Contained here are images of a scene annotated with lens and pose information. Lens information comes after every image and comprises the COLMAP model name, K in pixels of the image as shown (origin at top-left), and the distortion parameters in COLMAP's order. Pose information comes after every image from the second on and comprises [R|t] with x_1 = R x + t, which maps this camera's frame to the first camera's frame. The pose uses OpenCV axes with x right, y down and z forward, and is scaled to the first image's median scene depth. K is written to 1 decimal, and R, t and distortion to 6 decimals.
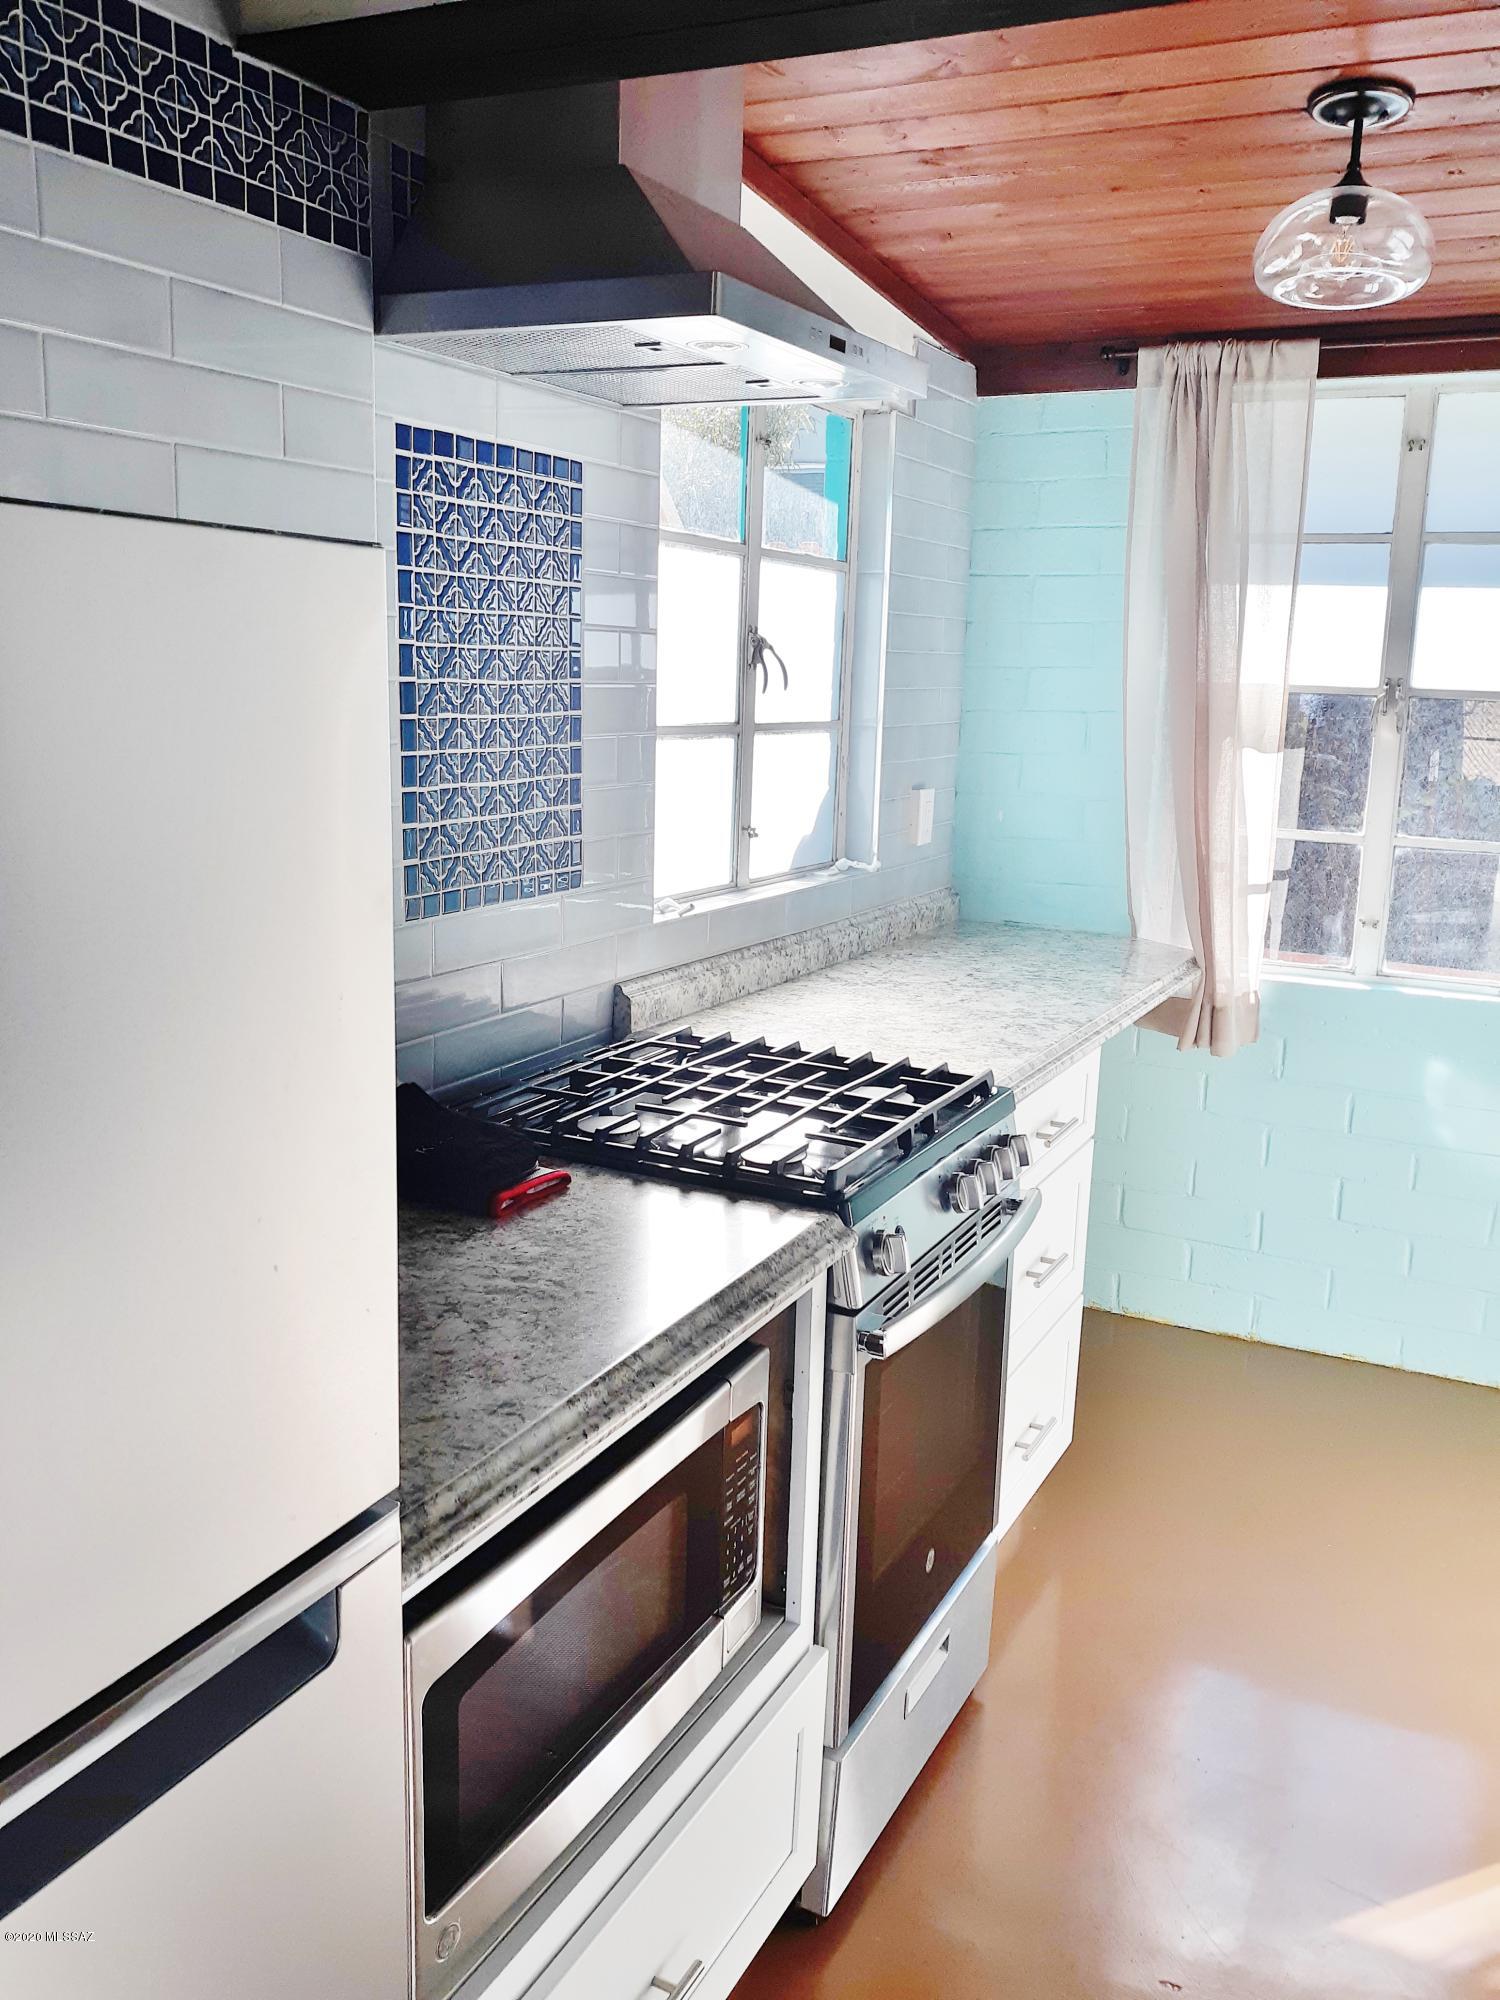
lens RADIAL K [[1651.9, 0, 750.0], [0, 1651.9, 1000.0], [0, 0, 1]] dist [0.008138, -0.055792]
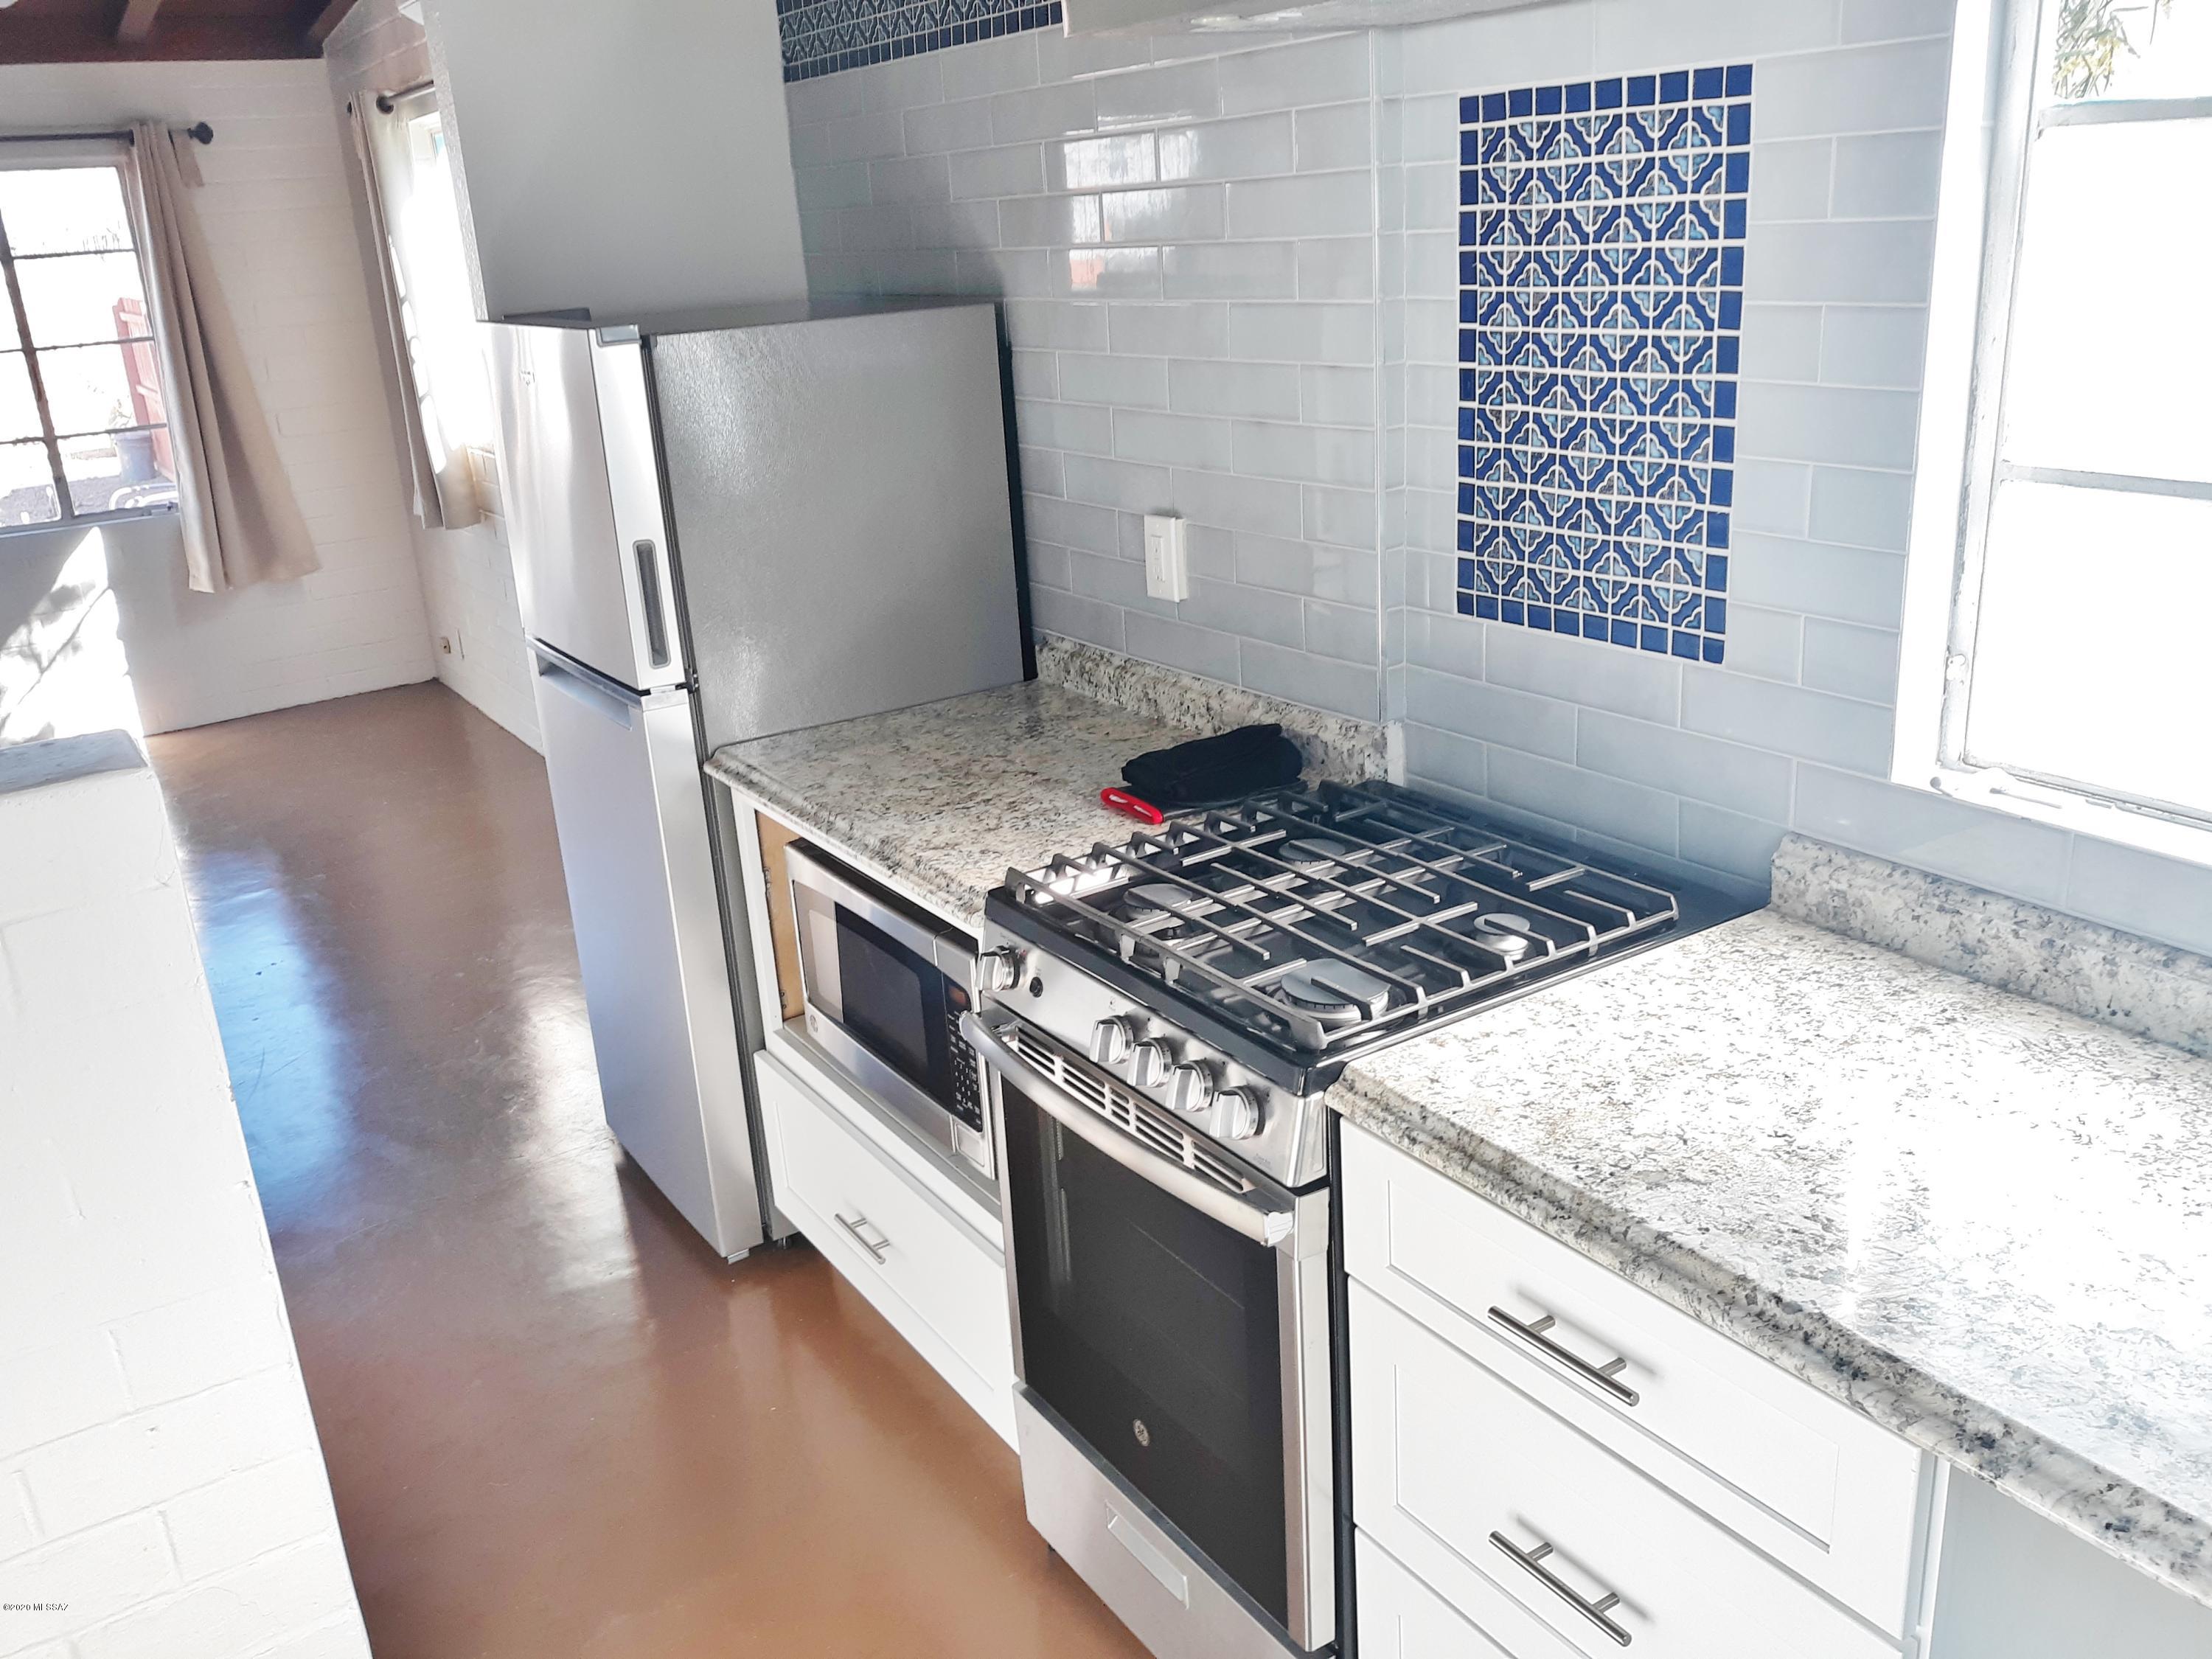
lens RADIAL K [[1827.0, 0, 1106.0], [0, 1827.0, 829.5], [0, 0, 1]] dist [0.008138, -0.055792]
pose [[-0.494925, 0.256825, -0.830115, 0.840018], [-0.145689, 0.917274, 0.370652, -0.304744], [0.856636, 0.304383, -0.416565, 1.319840]]
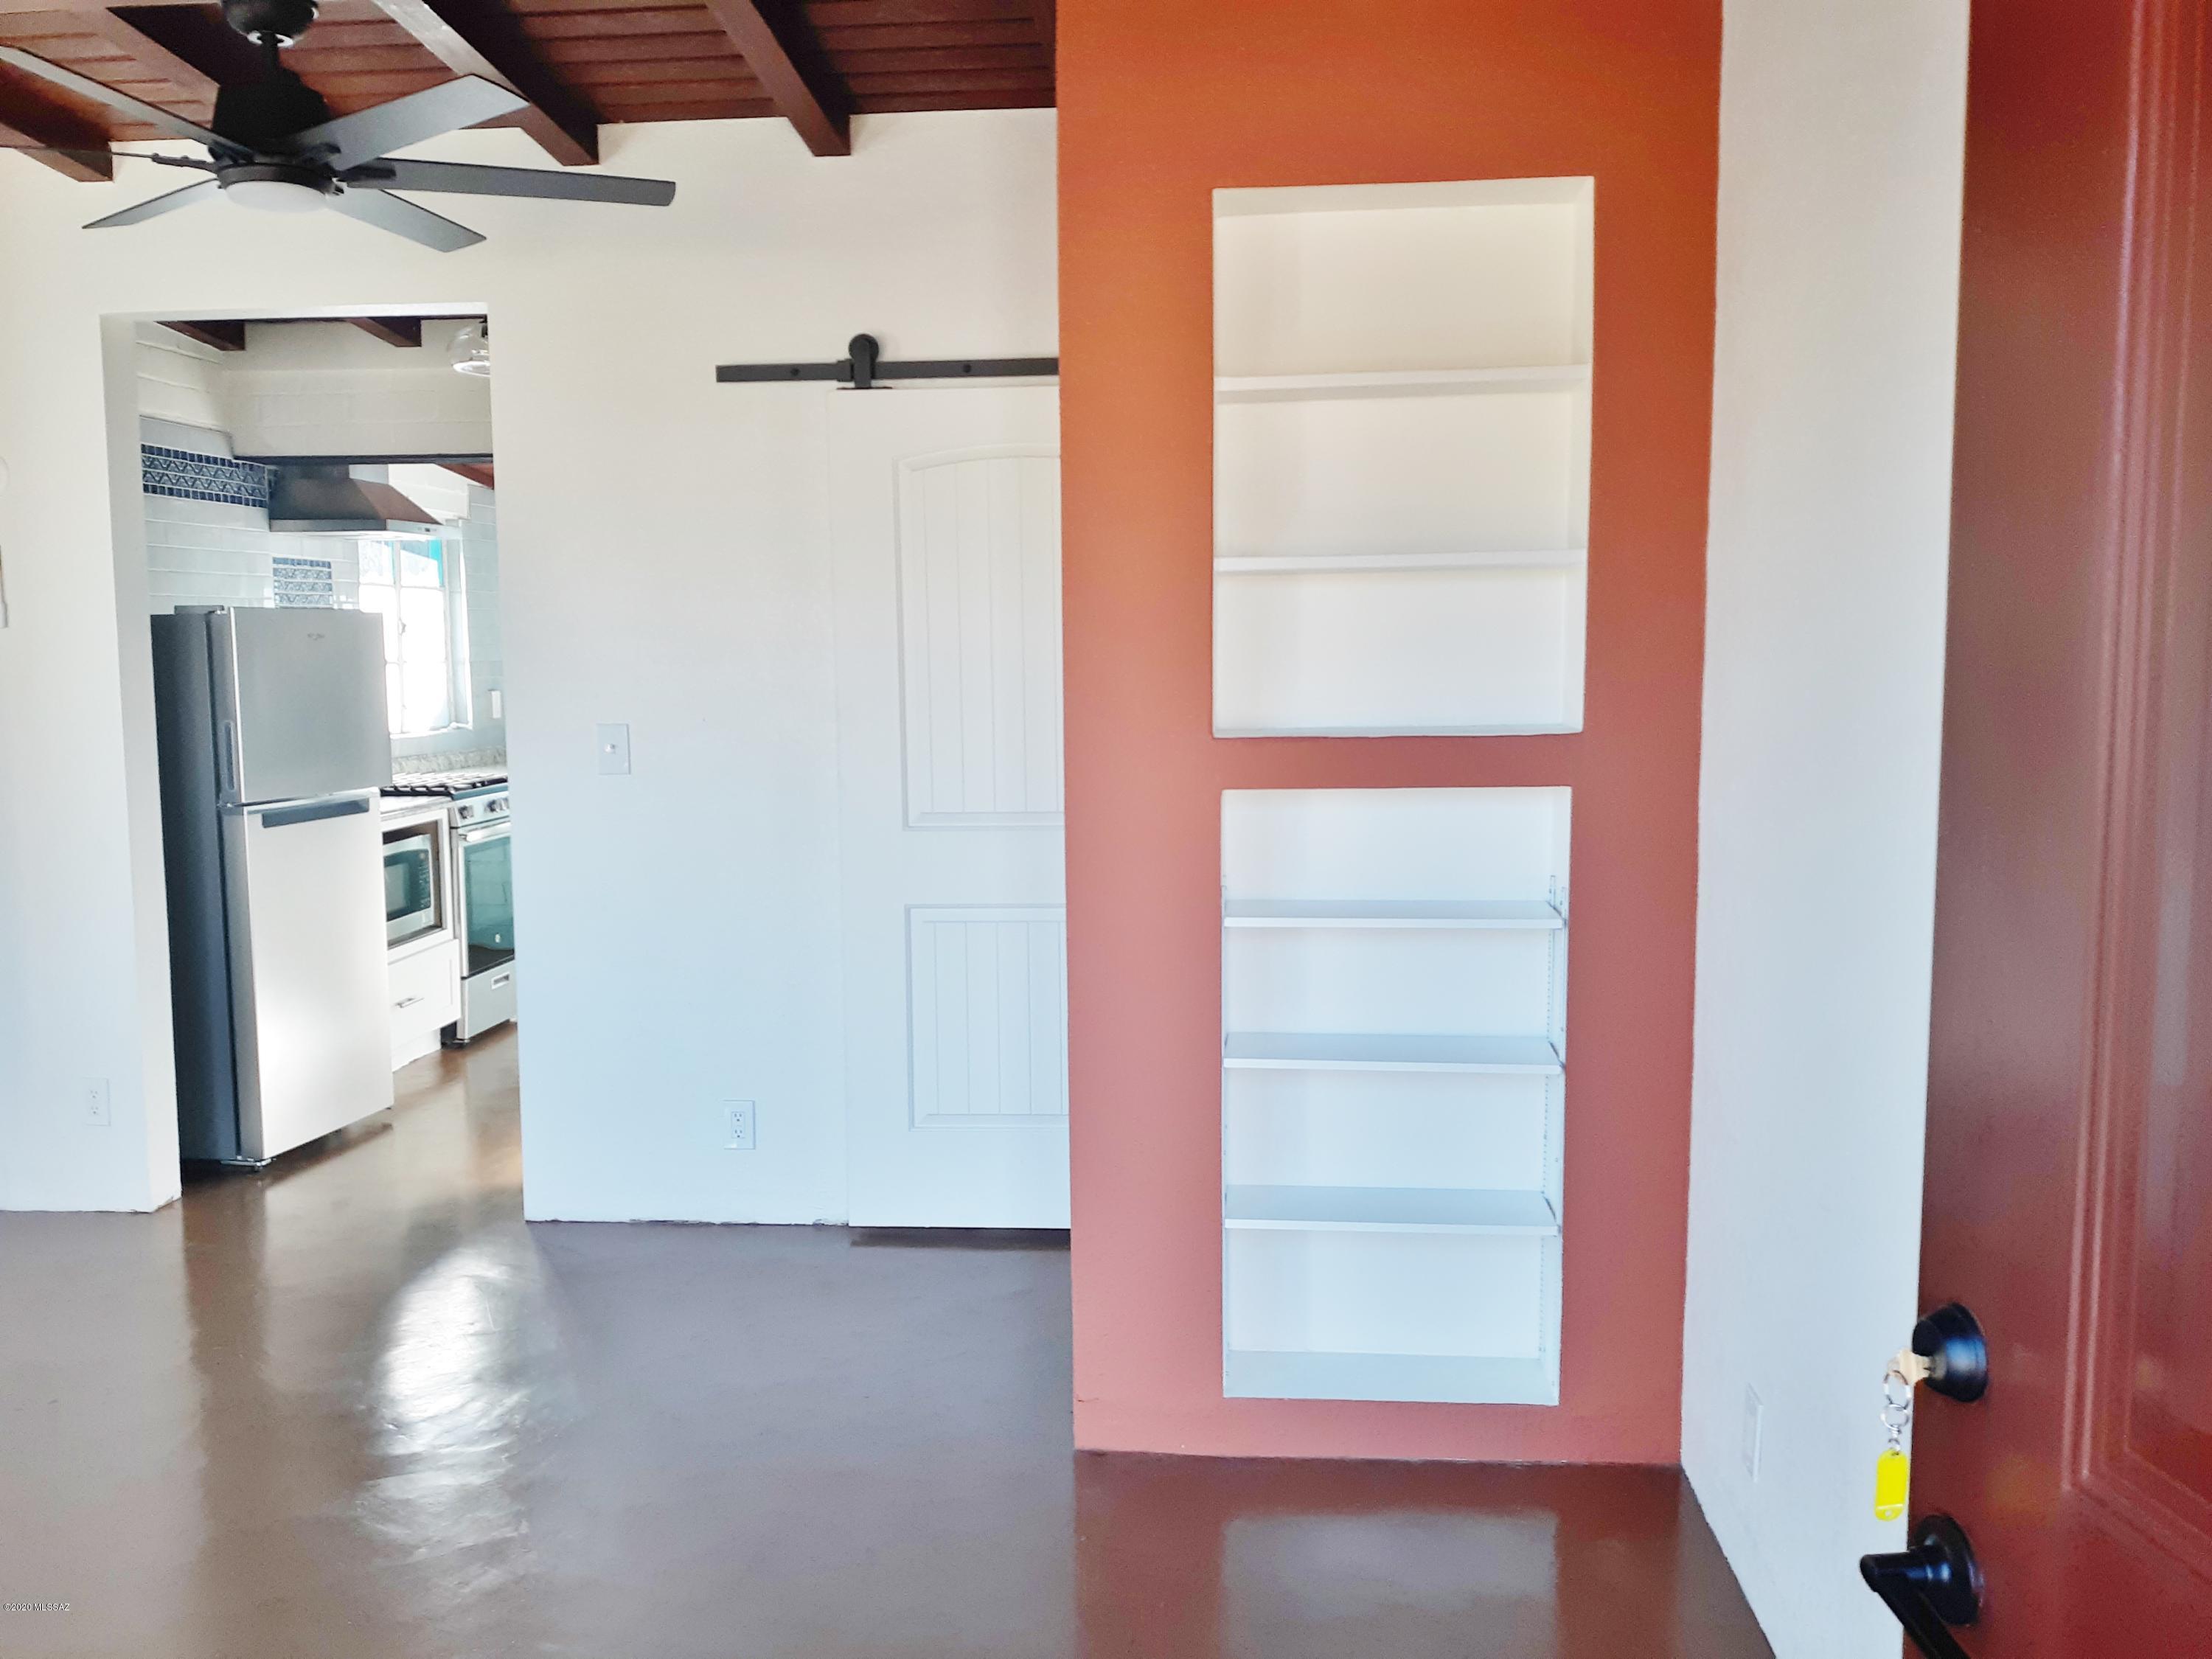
lens RADIAL K [[1827.0, 0, 1106.0], [0, 1827.0, 829.5], [0, 0, 1]] dist [0.008138, -0.055792]
pose [[0.927508, -0.077296, 0.365723, -0.058916], [0.111006, 0.991206, -0.072028, 0.506979], [-0.356939, 0.107404, 0.927932, -2.376840]]
